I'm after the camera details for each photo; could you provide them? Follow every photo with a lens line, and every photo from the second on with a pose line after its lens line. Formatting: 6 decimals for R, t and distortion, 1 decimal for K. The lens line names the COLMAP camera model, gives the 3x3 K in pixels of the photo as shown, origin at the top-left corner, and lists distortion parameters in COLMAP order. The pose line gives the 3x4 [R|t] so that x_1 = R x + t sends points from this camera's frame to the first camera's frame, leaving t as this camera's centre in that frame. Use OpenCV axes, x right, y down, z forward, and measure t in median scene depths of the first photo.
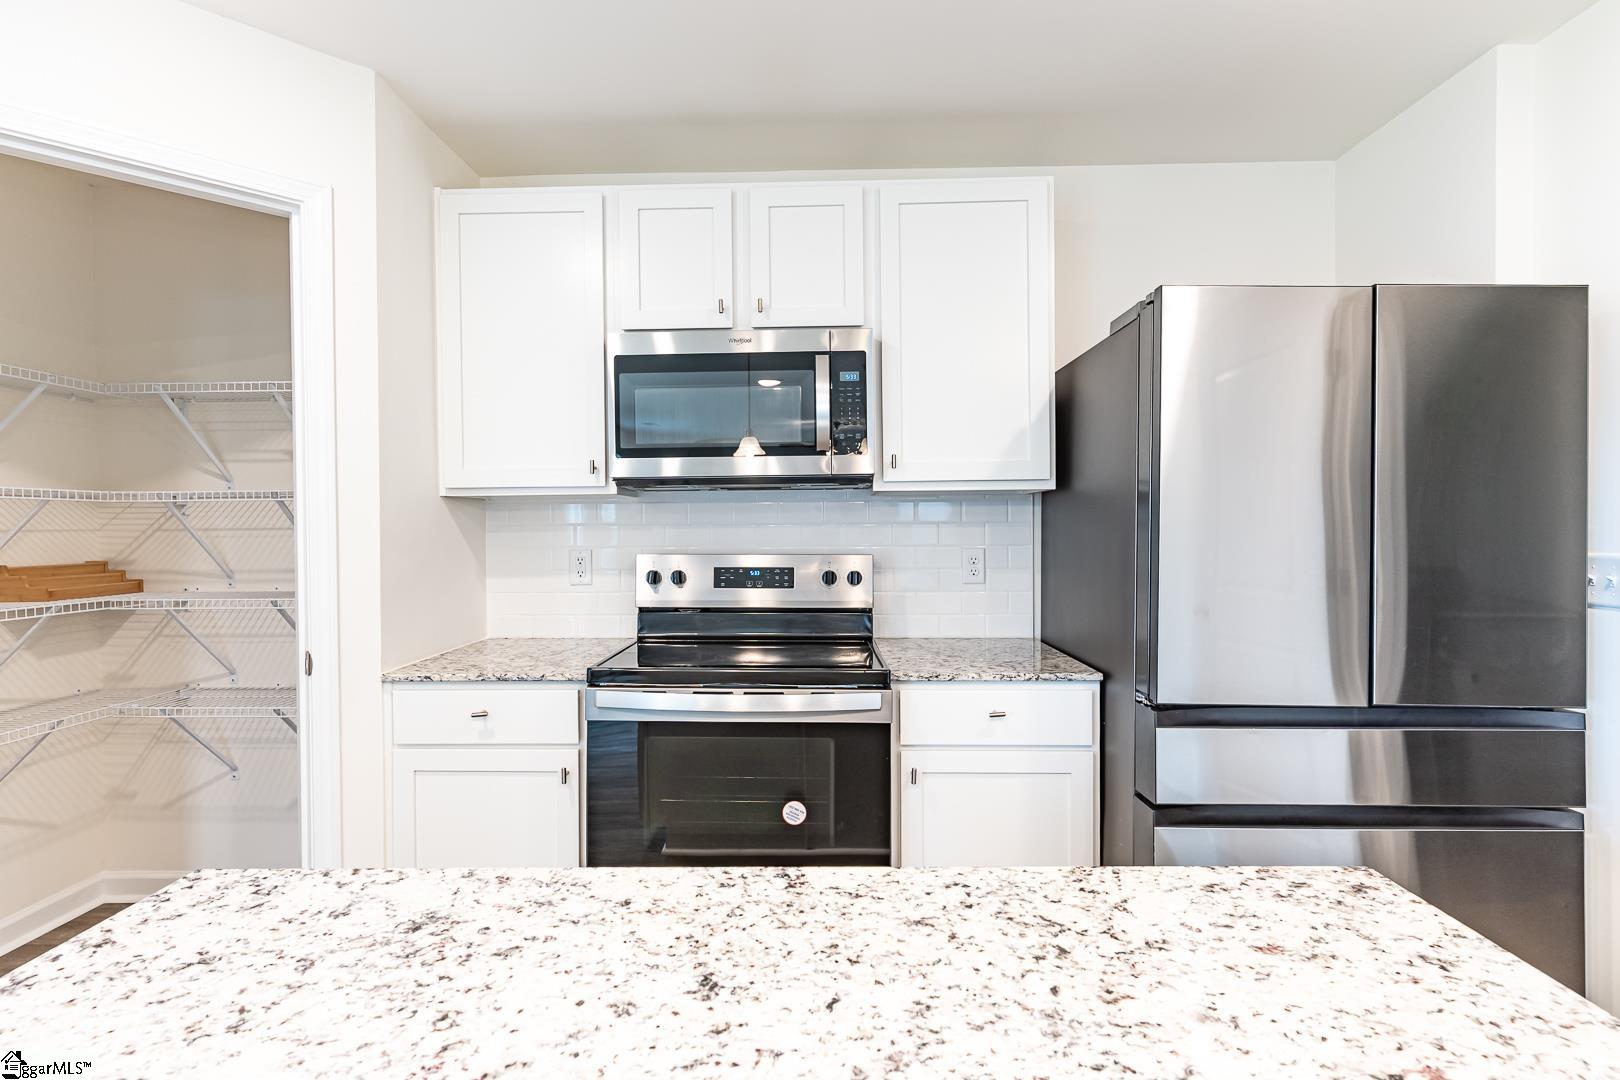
lens RADIAL K [[794.2, 0, 810.0], [0, 794.2, 540.0], [0, 0, 1]] dist [0.000419, 0.000119]
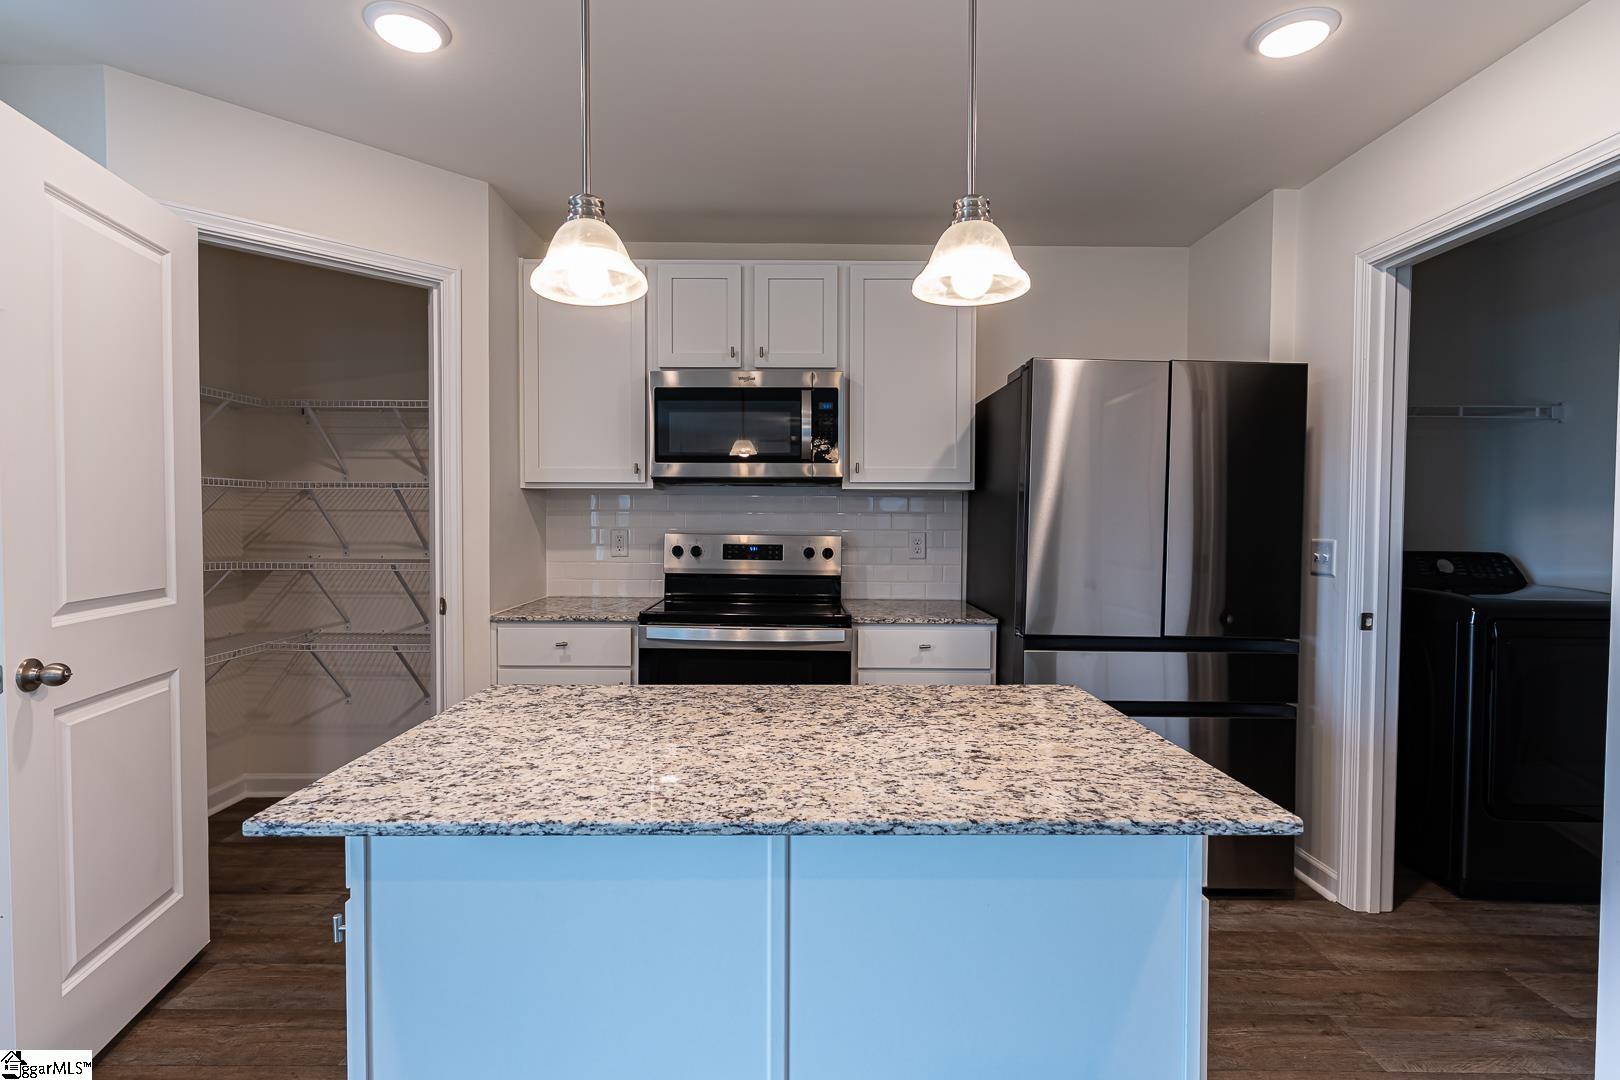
lens RADIAL K [[794.2, 0, 810.0], [0, 794.2, 540.0], [0, 0, 1]] dist [0.000419, 0.000119]
pose [[0.999449, 0.012525, 0.030747, -0.016556], [-0.013011, 0.999792, 0.015677, 0.005050], [-0.030544, -0.016069, 0.999404, -0.360936]]
